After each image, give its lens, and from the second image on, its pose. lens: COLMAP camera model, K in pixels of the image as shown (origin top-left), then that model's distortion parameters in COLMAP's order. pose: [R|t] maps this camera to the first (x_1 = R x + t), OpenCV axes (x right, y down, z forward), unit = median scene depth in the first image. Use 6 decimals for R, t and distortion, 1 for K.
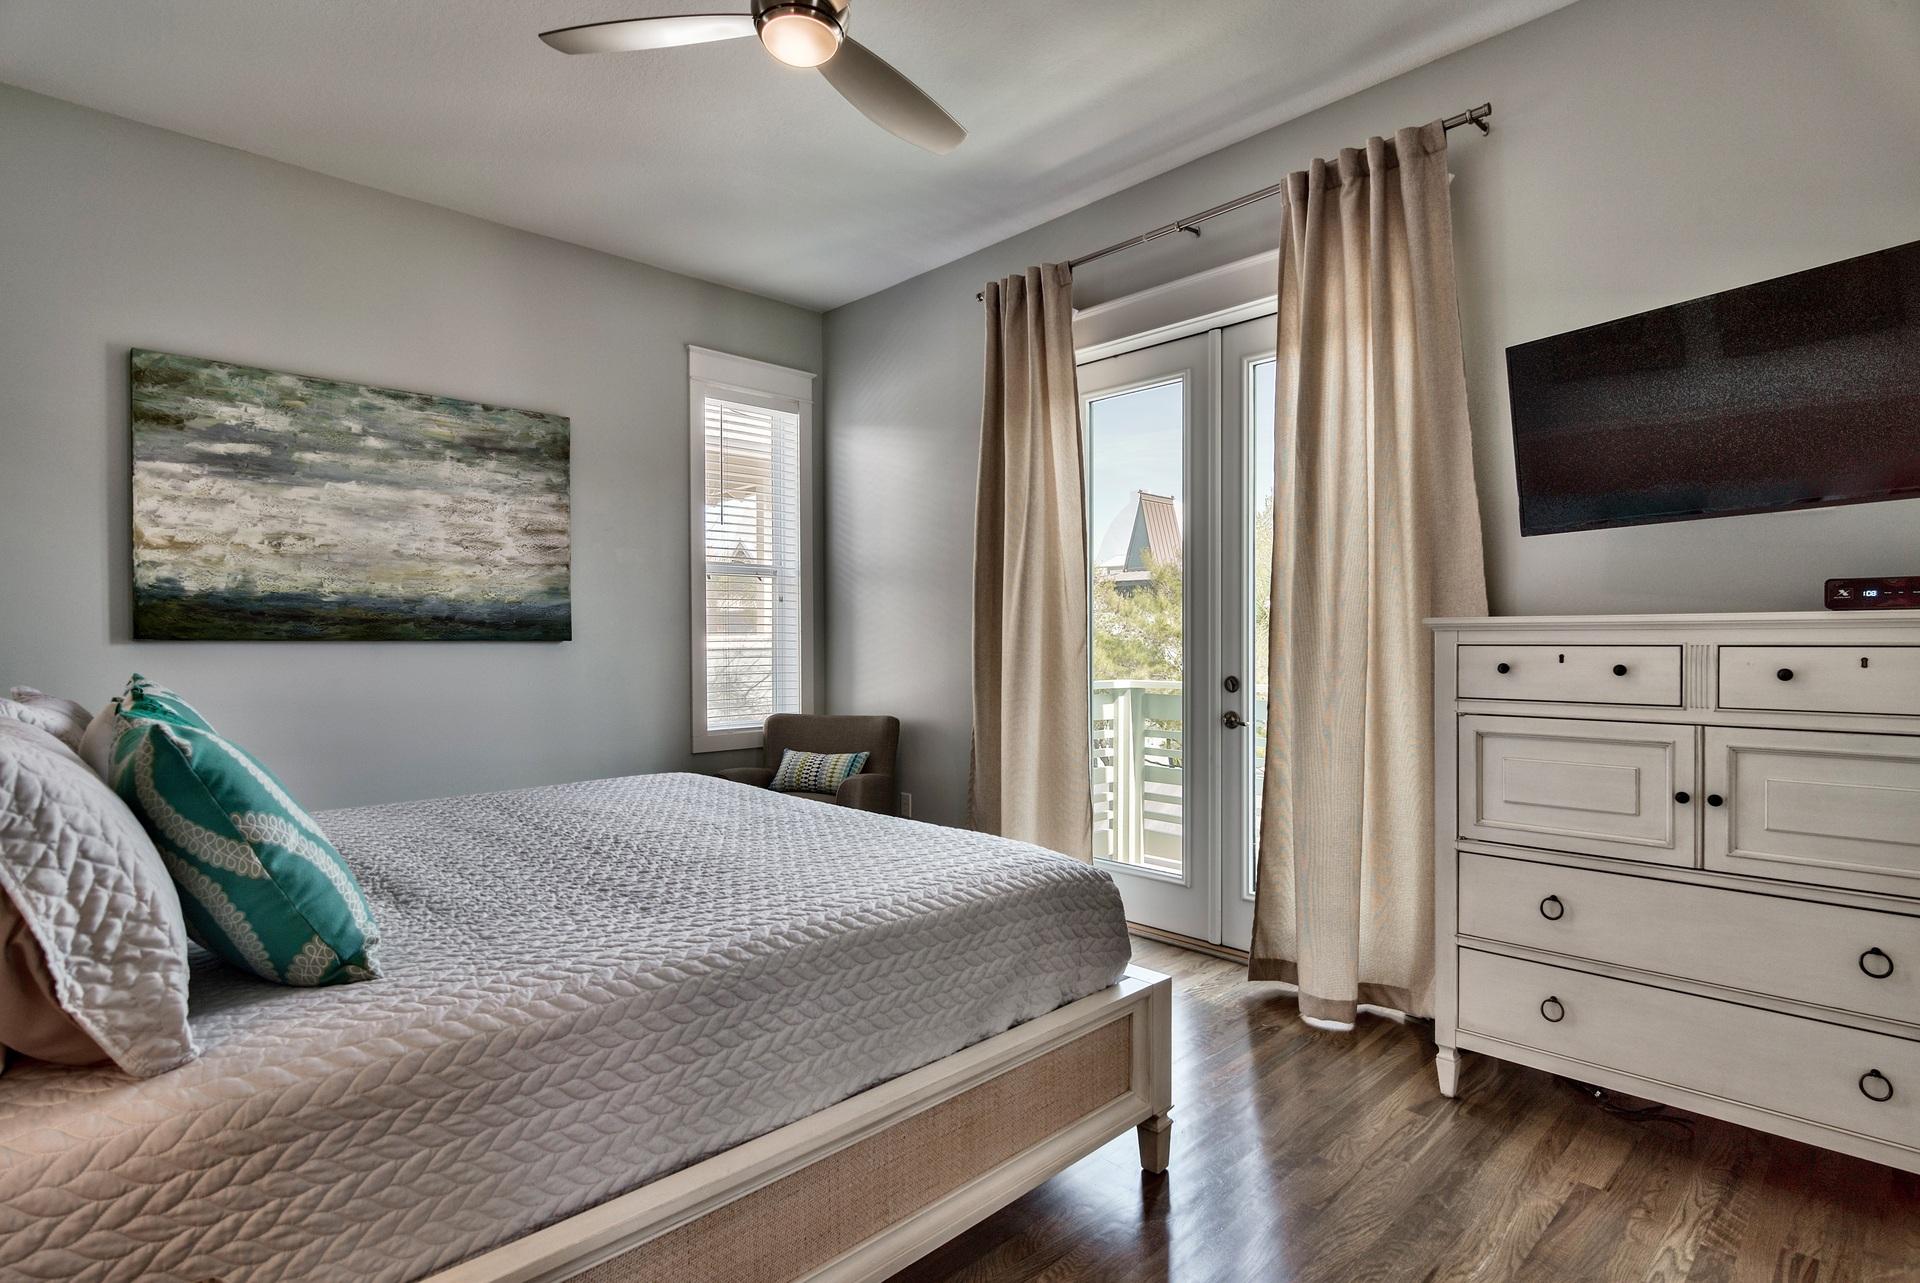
lens RADIAL K [[949.8, 0, 963.3], [0, 949.8, 646.4], [0, 0, 1]] dist [-0.001904, -0.000064]
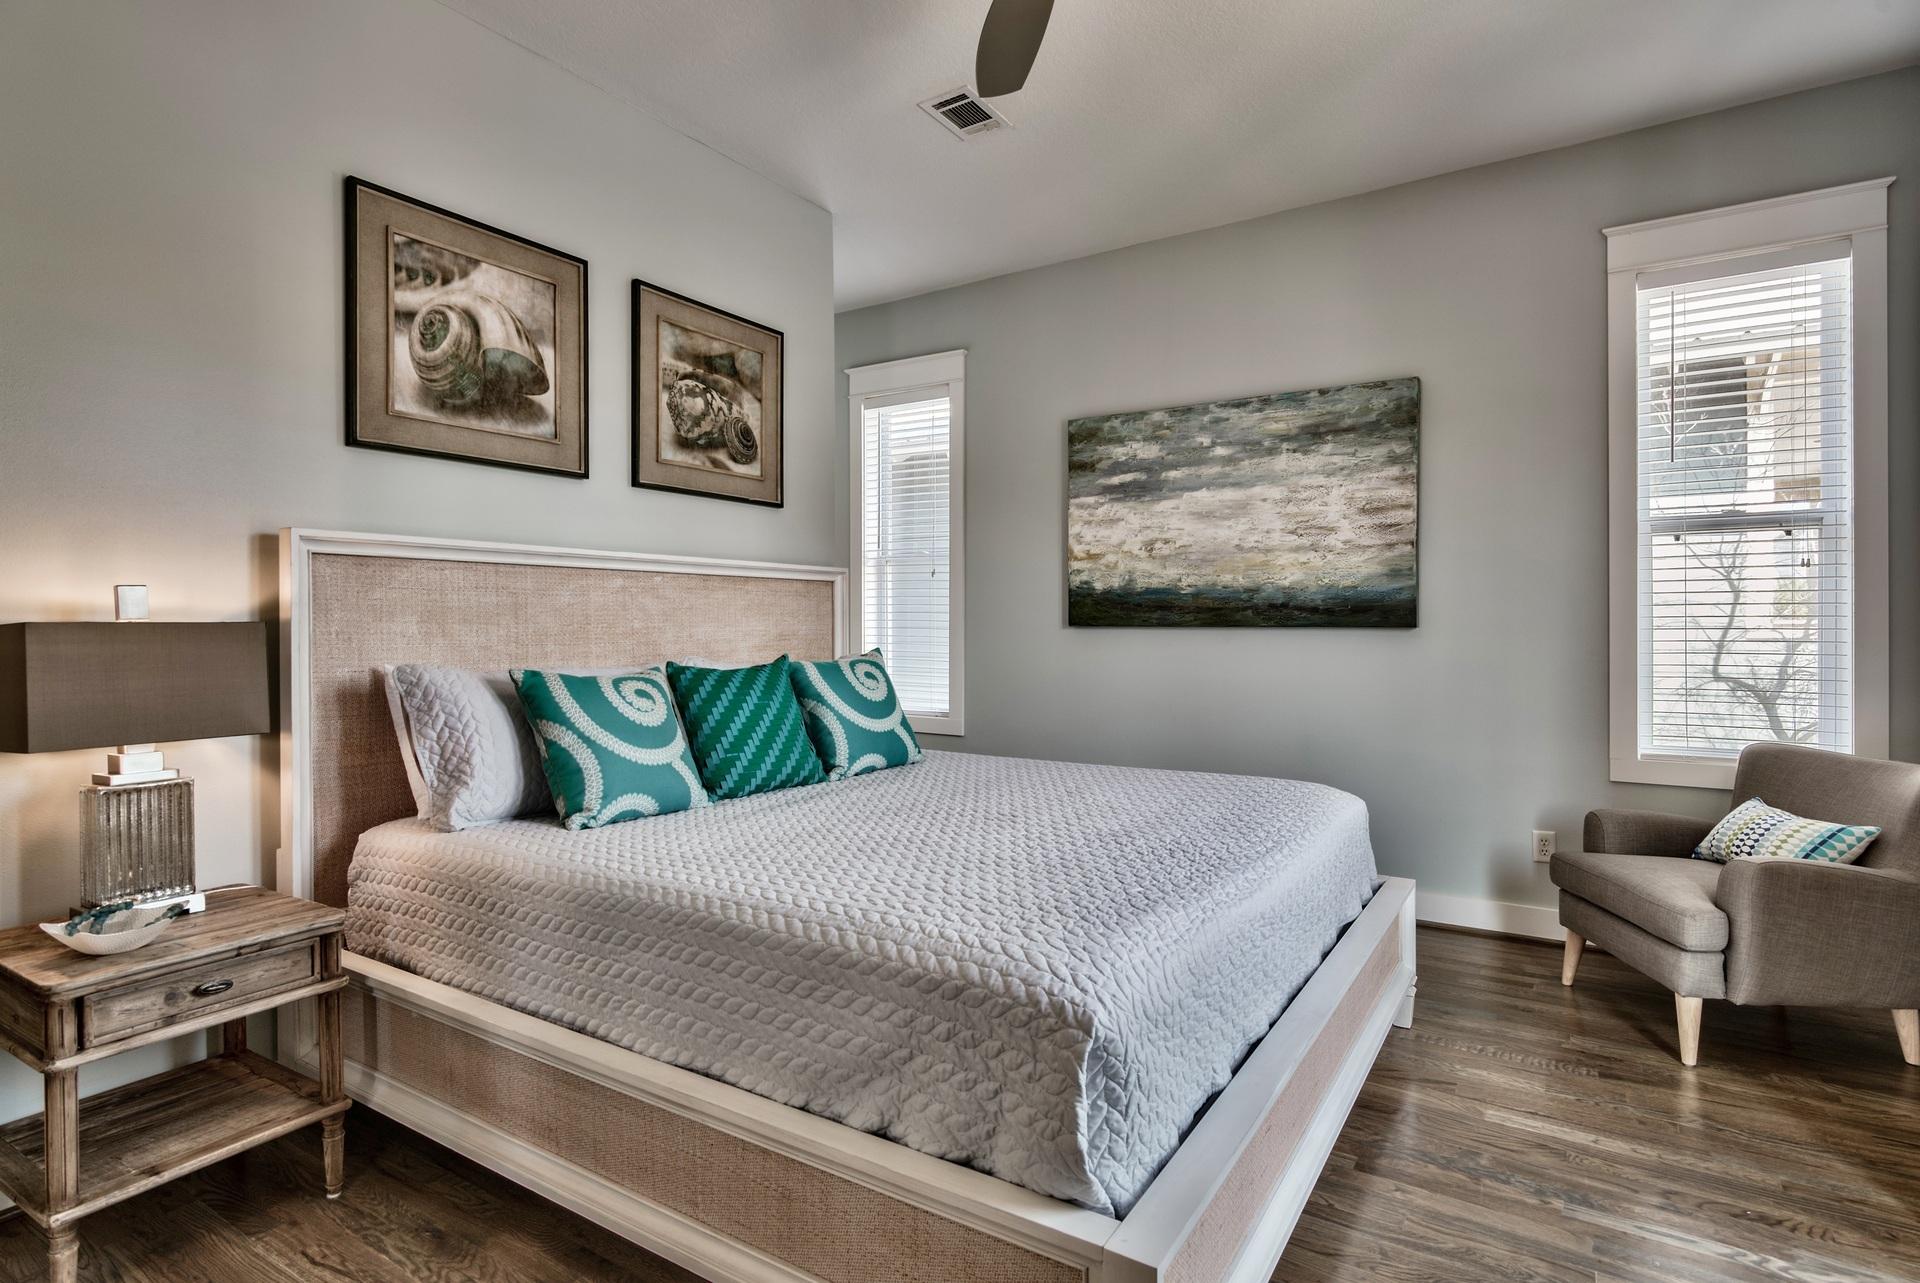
lens RADIAL K [[949.8, 0, 965.8], [0, 949.8, 626.8], [0, 0, 1]] dist [-0.001904, -0.000064]
pose [[0.239816, 0.003914, -0.970810, 0.414835], [-0.007773, 0.999968, 0.002112, -0.006203], [0.970787, 0.007039, 0.239839, 0.450403]]
